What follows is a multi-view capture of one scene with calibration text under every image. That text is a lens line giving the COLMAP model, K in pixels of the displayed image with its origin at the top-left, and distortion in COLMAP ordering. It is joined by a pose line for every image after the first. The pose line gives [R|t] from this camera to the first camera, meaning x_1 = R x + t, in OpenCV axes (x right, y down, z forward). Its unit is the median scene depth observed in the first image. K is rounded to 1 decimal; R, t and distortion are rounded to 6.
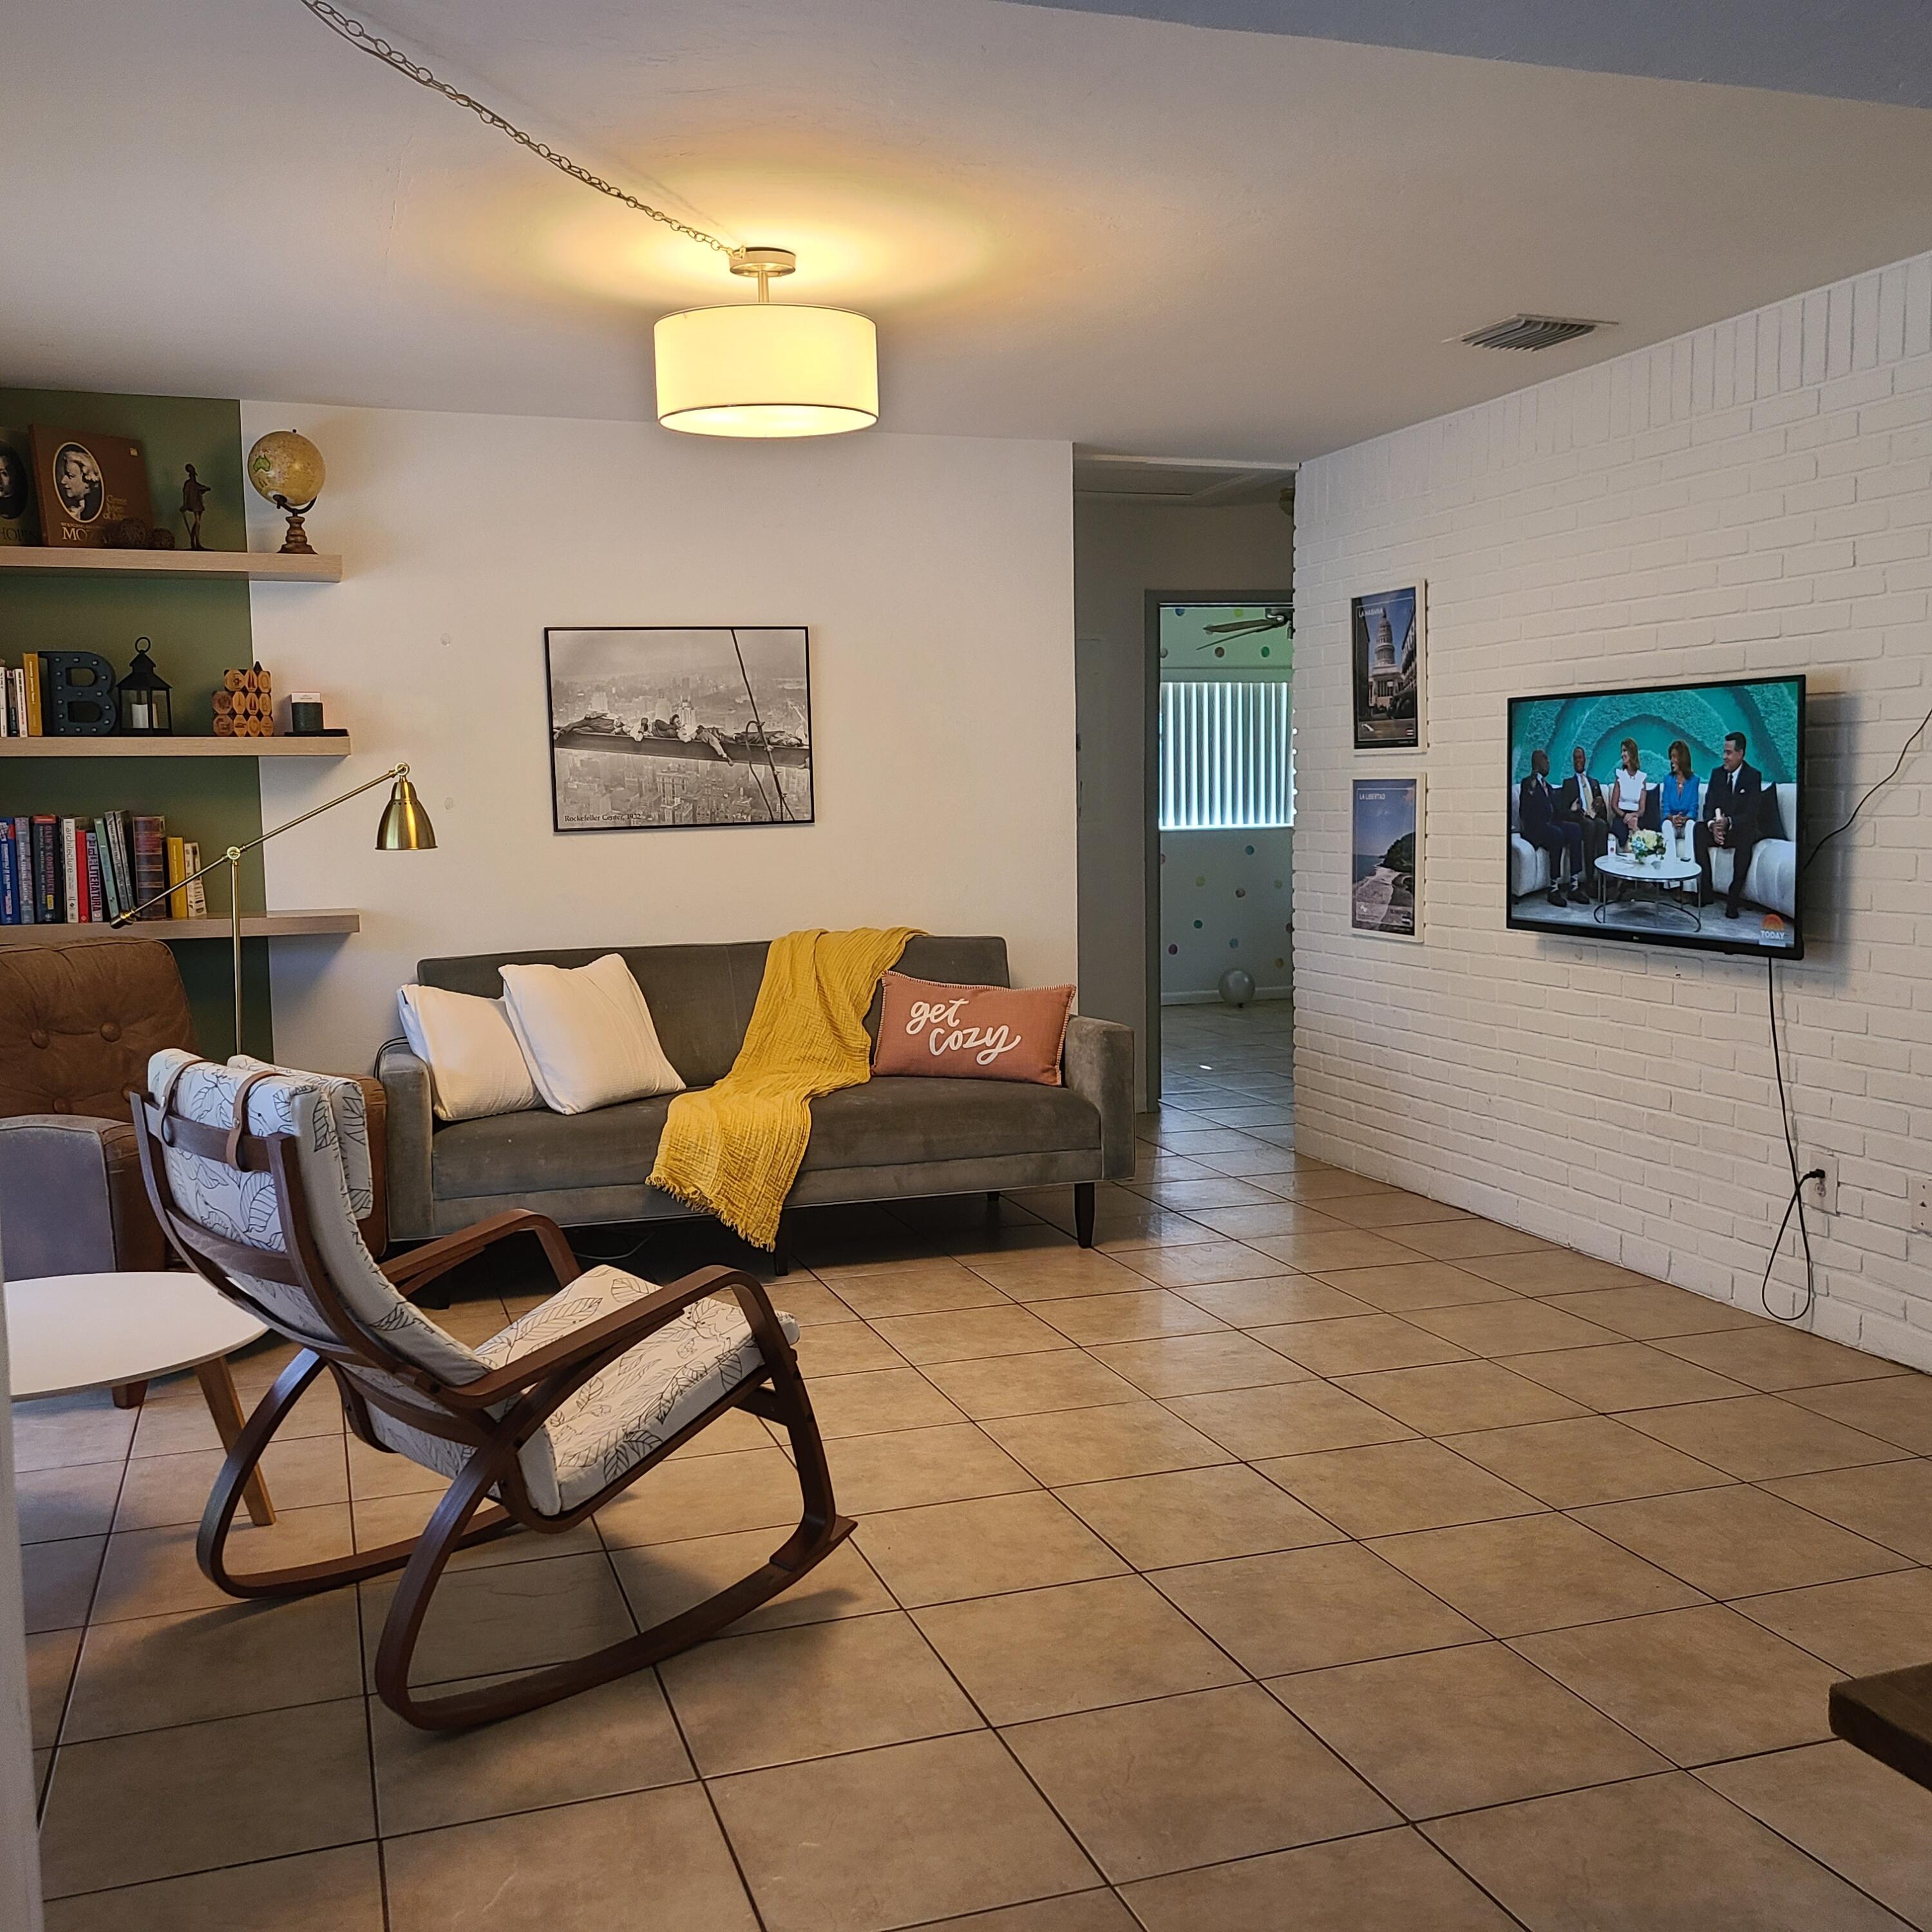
lens RADIAL K [[1942.8, 0, 961.5], [0, 1942.8, 1042.0], [0, 0, 1]] dist [0.052814, -0.010968]
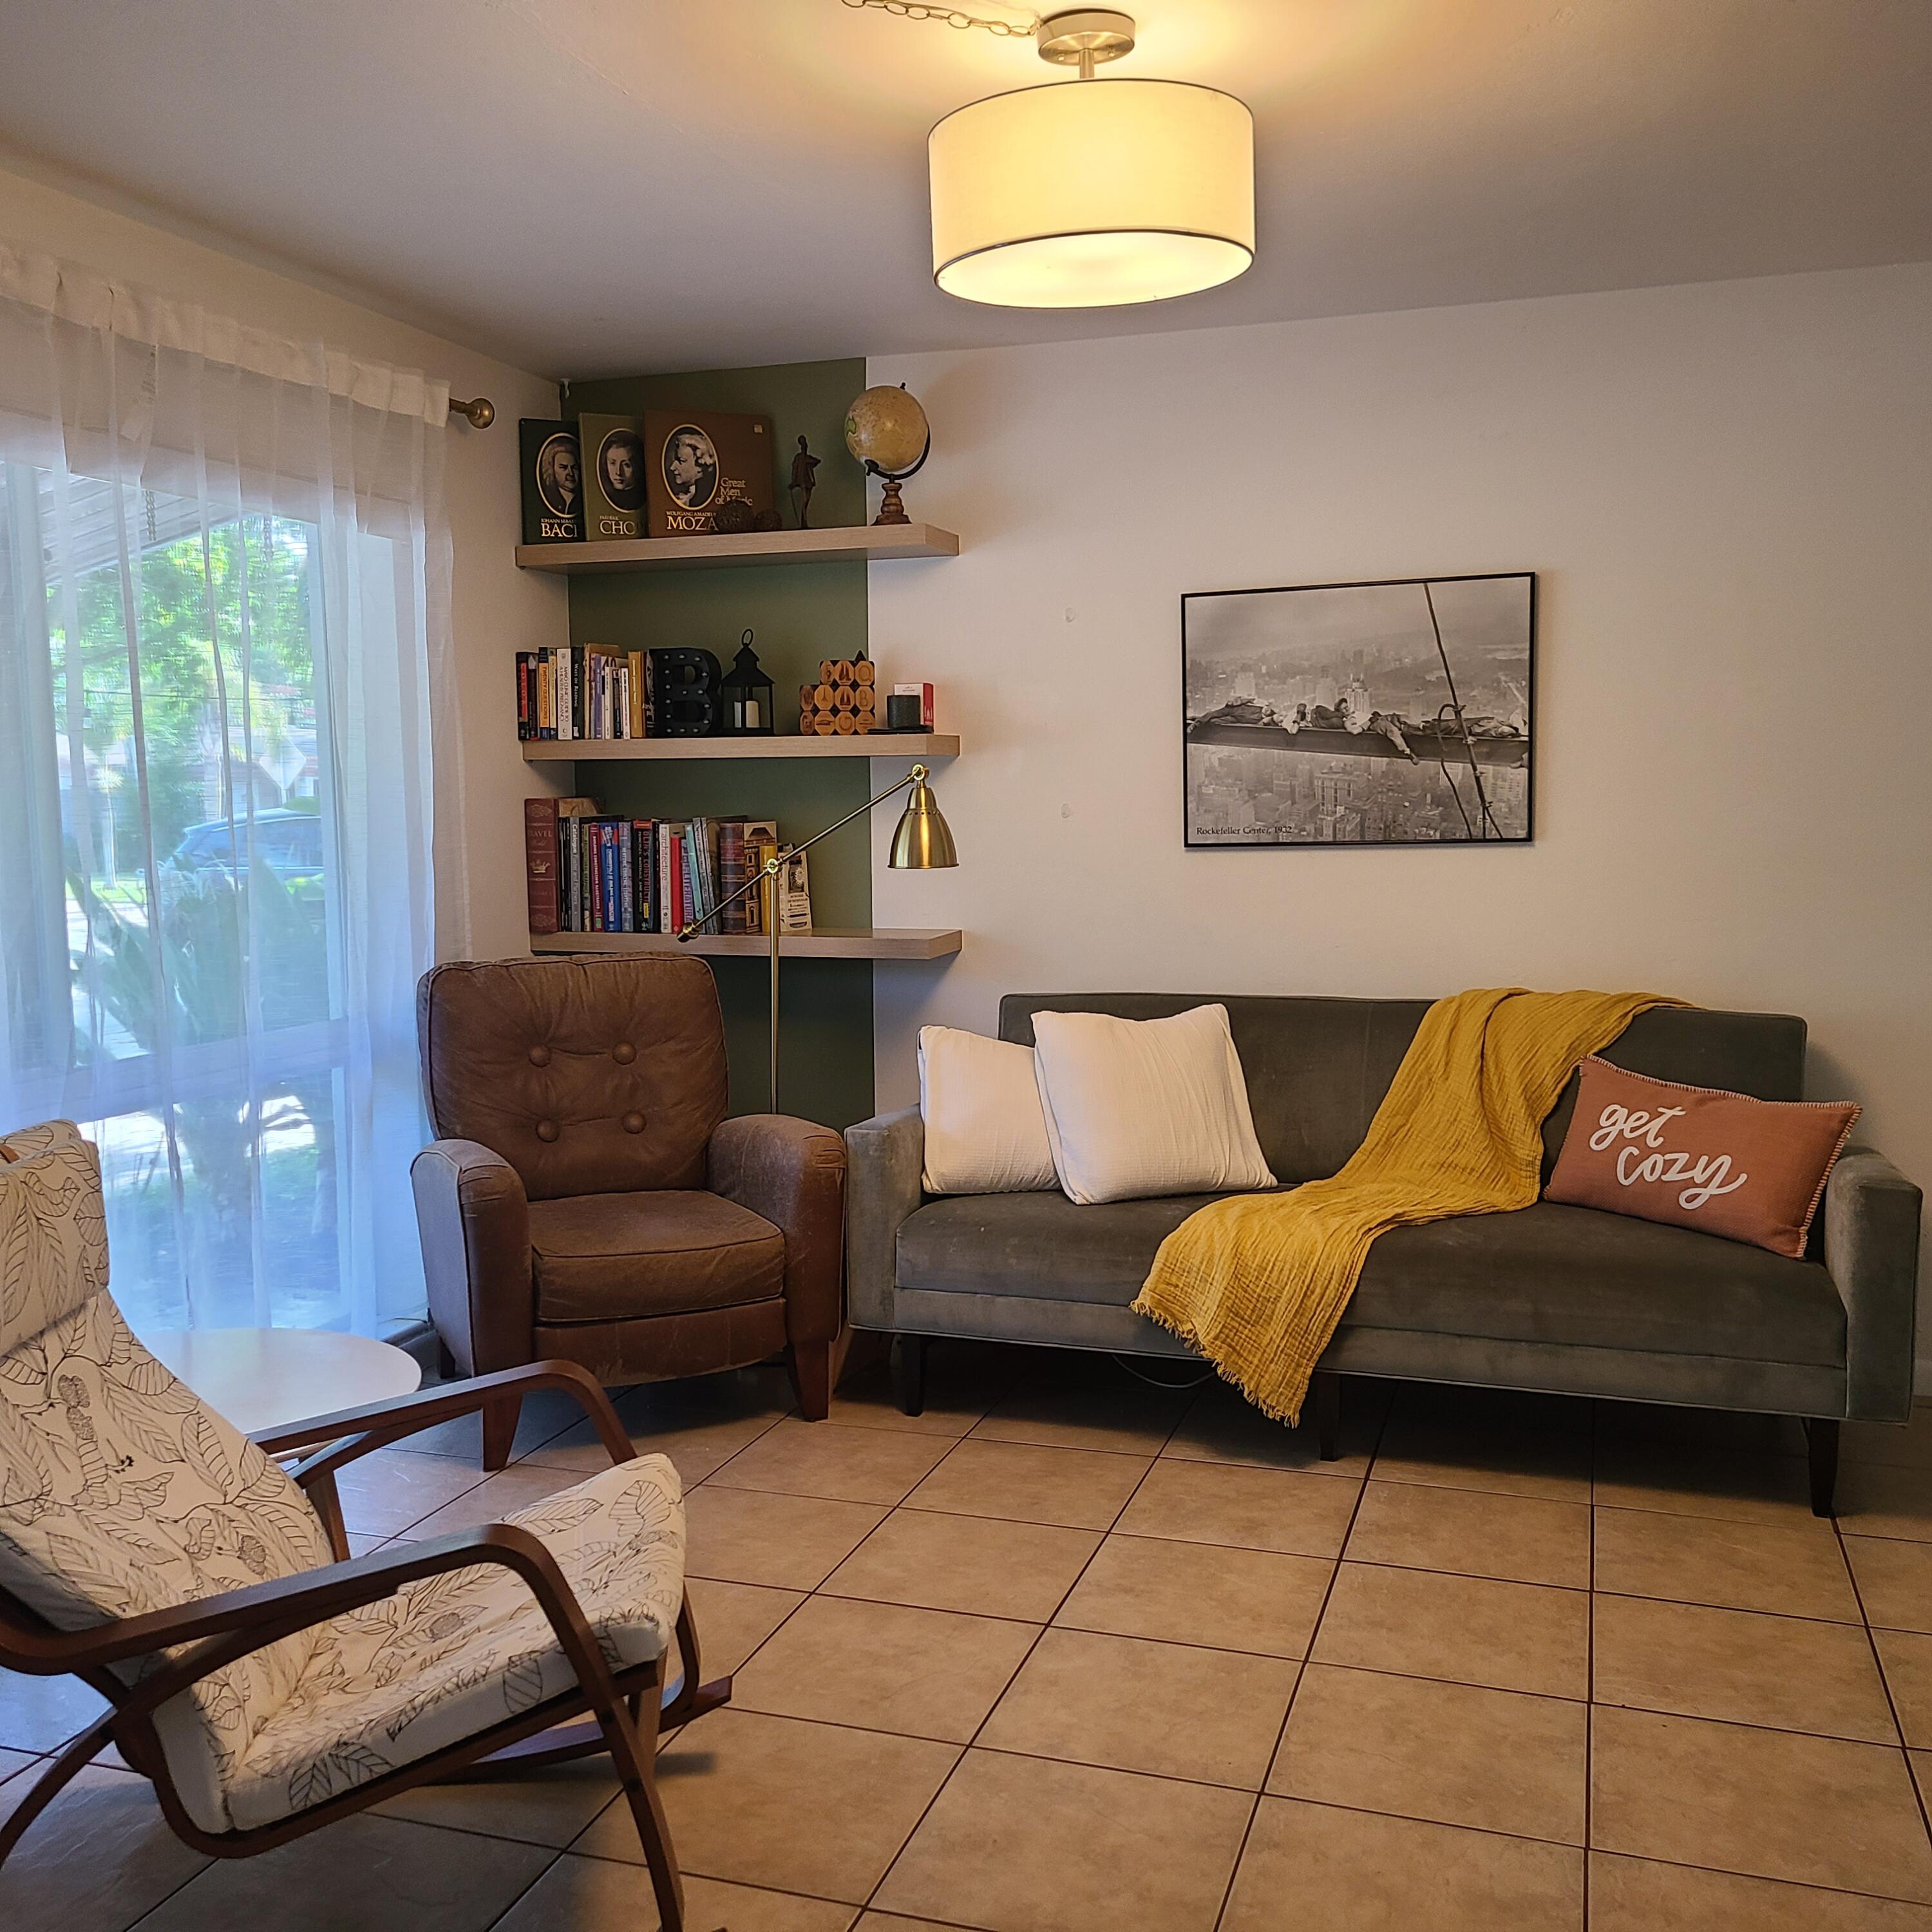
lens RADIAL K [[1942.8, 0, 961.5], [0, 1942.8, 1042.0], [0, 0, 1]] dist [0.052814, -0.010968]
pose [[0.789708, 0.088819, -0.607020, 0.226032], [-0.083626, 0.995813, 0.036913, -0.051604], [0.607757, 0.021612, 0.793829, 0.317514]]
